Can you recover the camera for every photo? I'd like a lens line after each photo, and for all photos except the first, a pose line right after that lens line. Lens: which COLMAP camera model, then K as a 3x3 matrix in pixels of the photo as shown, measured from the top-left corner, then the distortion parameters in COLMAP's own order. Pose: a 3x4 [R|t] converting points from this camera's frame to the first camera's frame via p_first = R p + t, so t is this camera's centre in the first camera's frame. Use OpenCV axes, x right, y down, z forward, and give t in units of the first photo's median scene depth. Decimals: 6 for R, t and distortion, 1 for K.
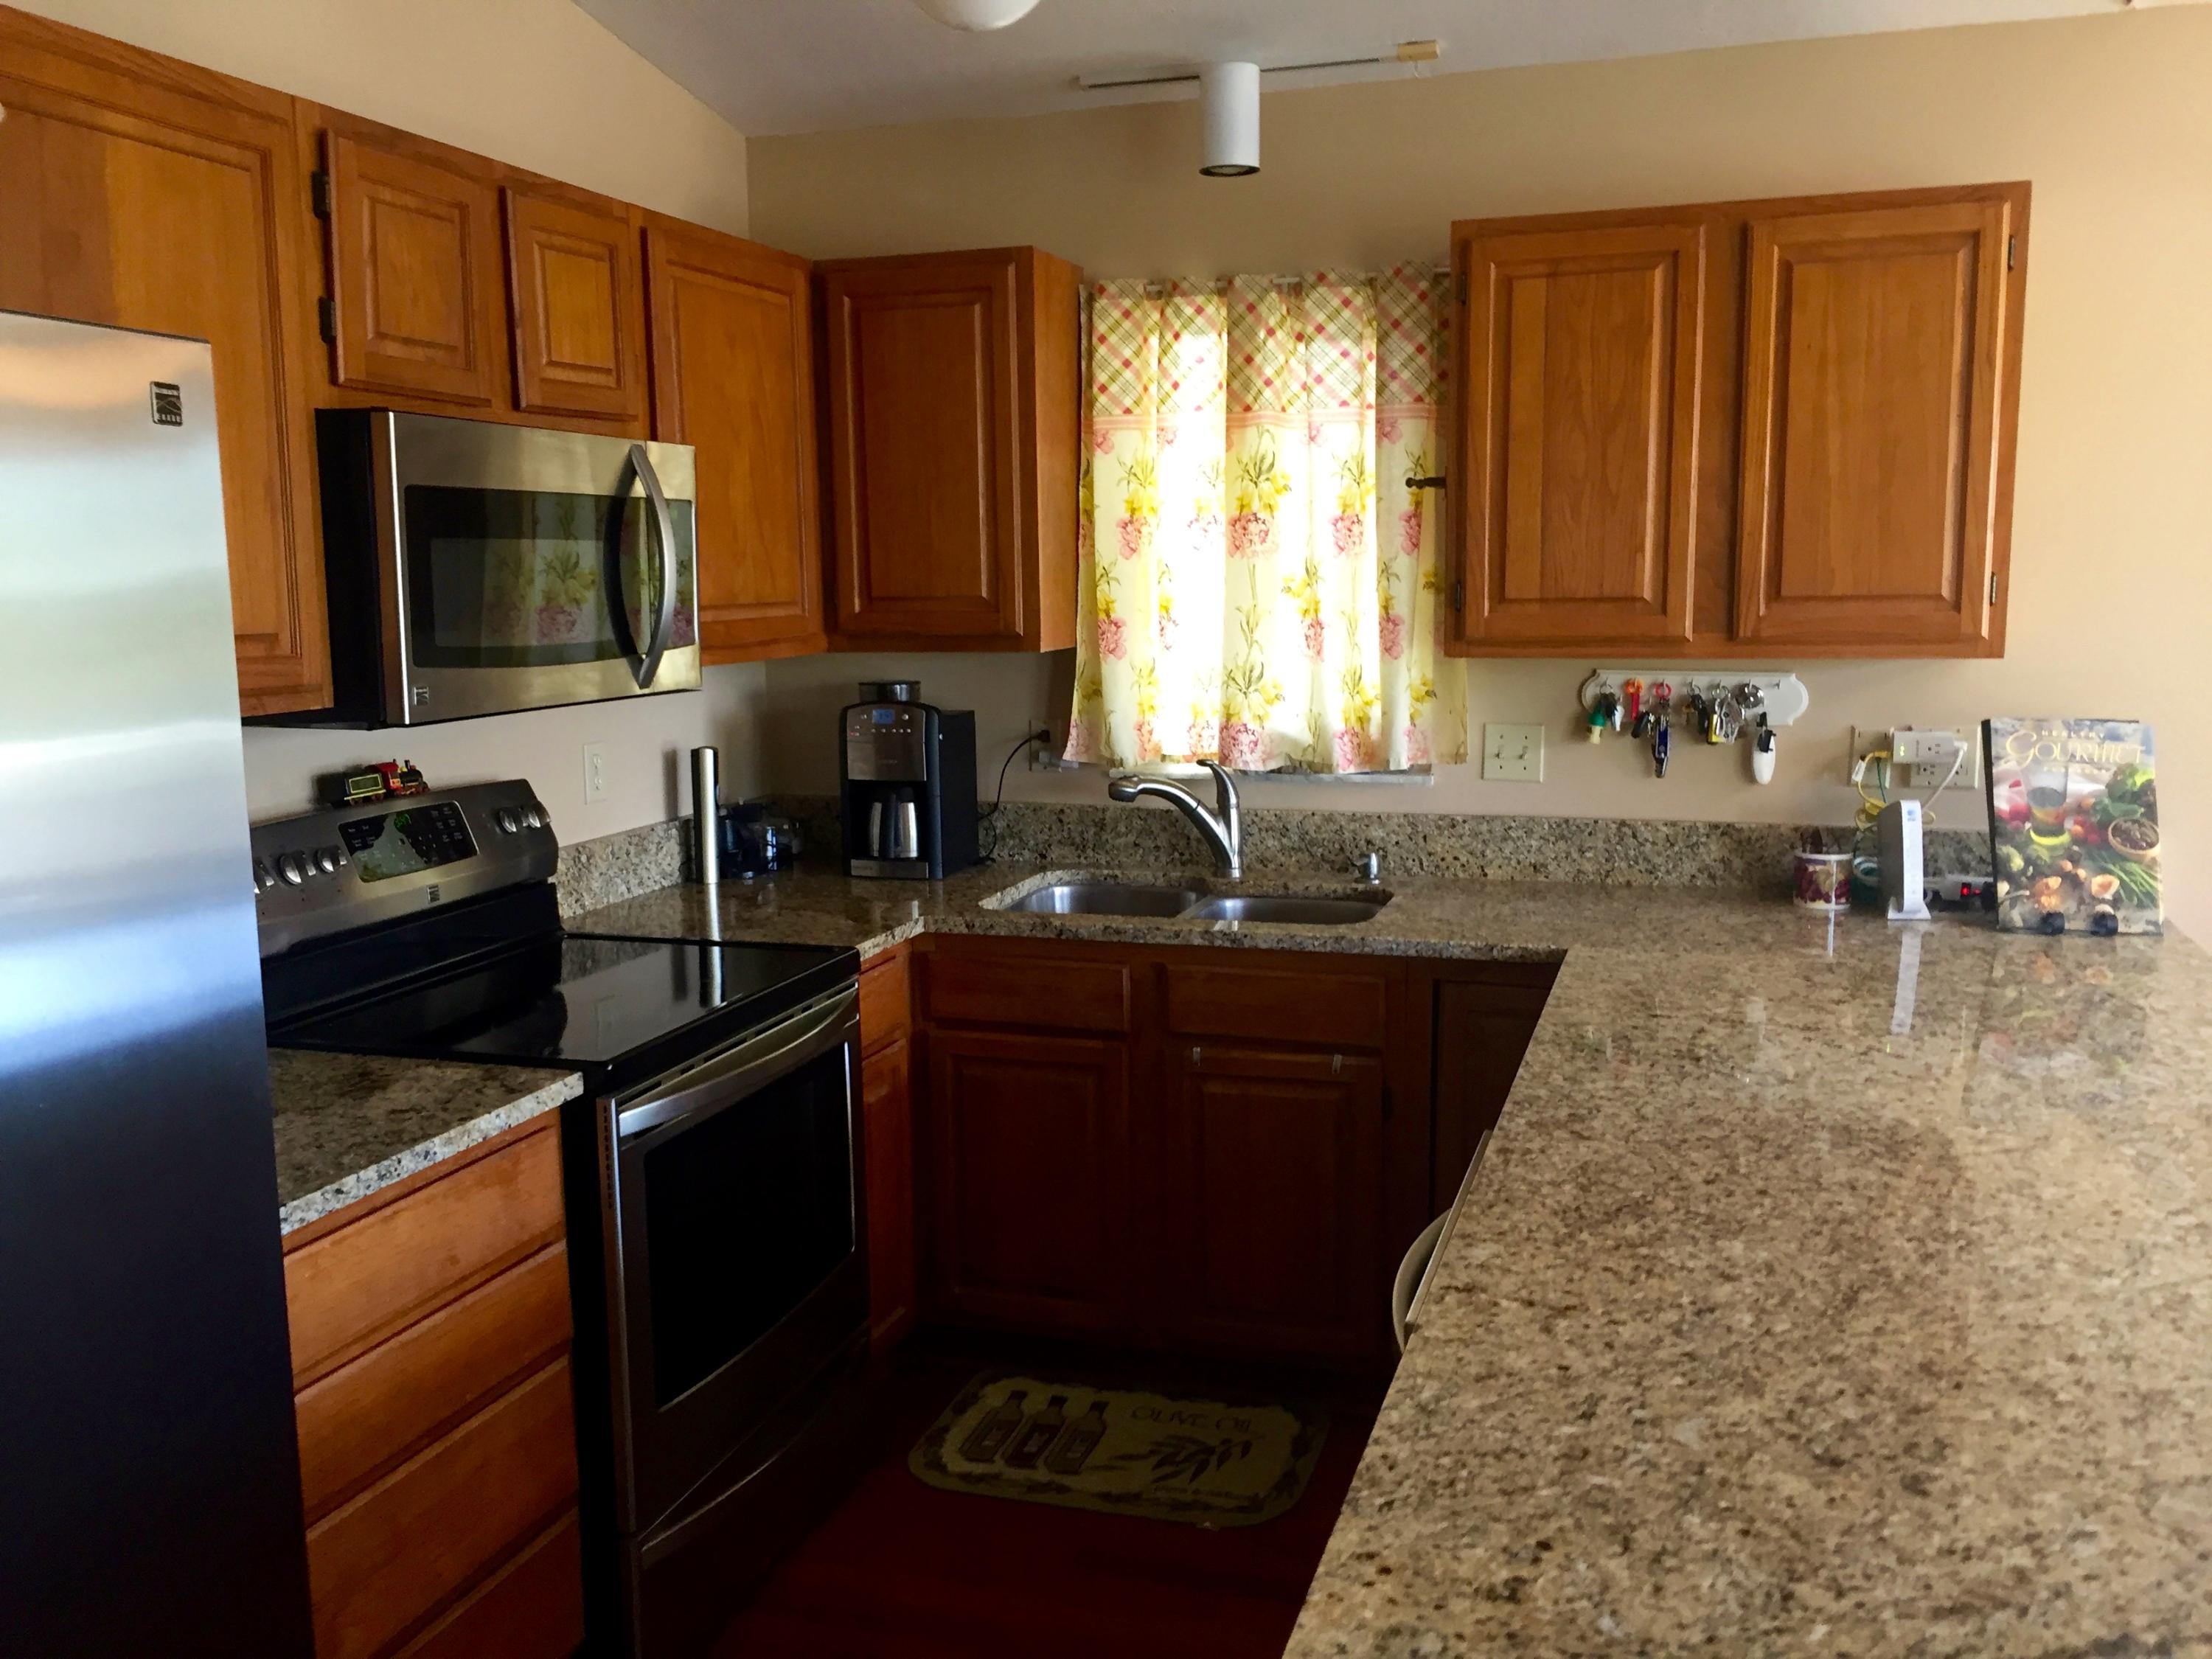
lens RADIAL K [[1907.2, 0, 1106.0], [0, 1907.2, 829.5], [0, 0, 1]] dist [0.048718, -0.004957]
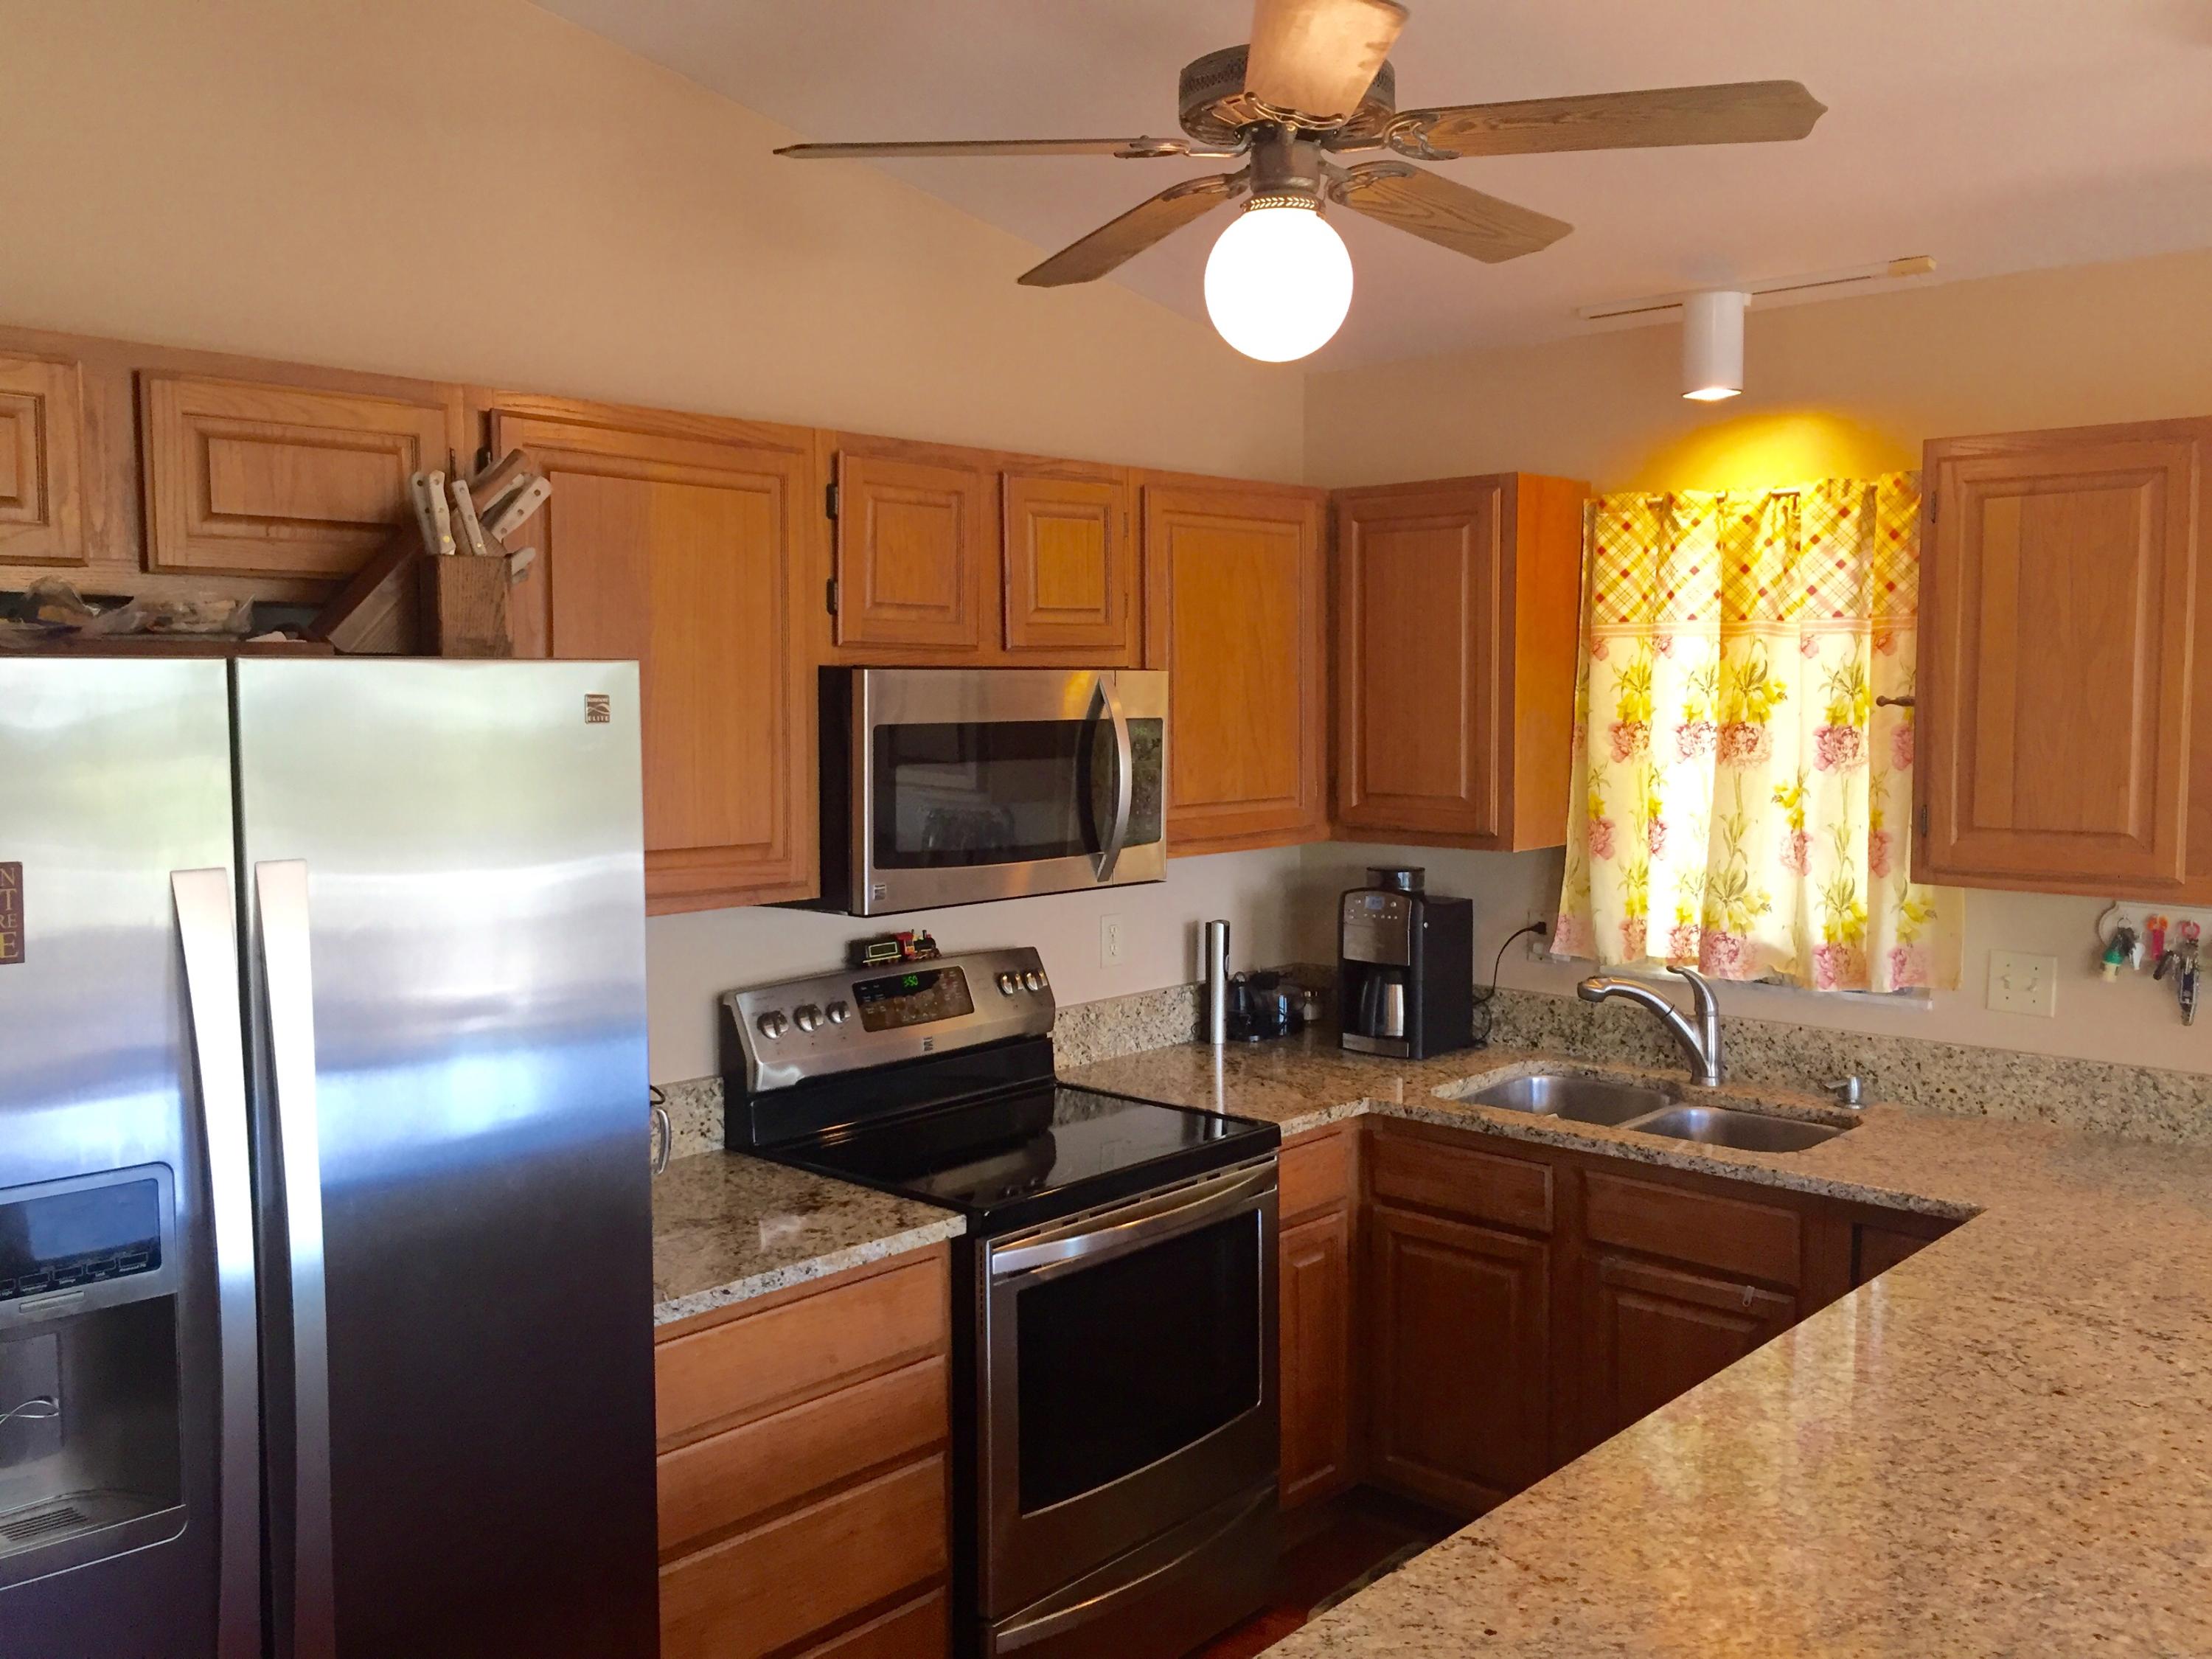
lens RADIAL K [[1918.5, 0, 1106.0], [0, 1918.5, 829.5], [0, 0, 1]] dist [0.078555, -0.113892]
pose [[0.907095, 0.041882, -0.418838, 0.210901], [-0.065210, 0.997007, -0.041532, -0.048708], [0.415845, 0.064986, 0.907111, -0.049223]]
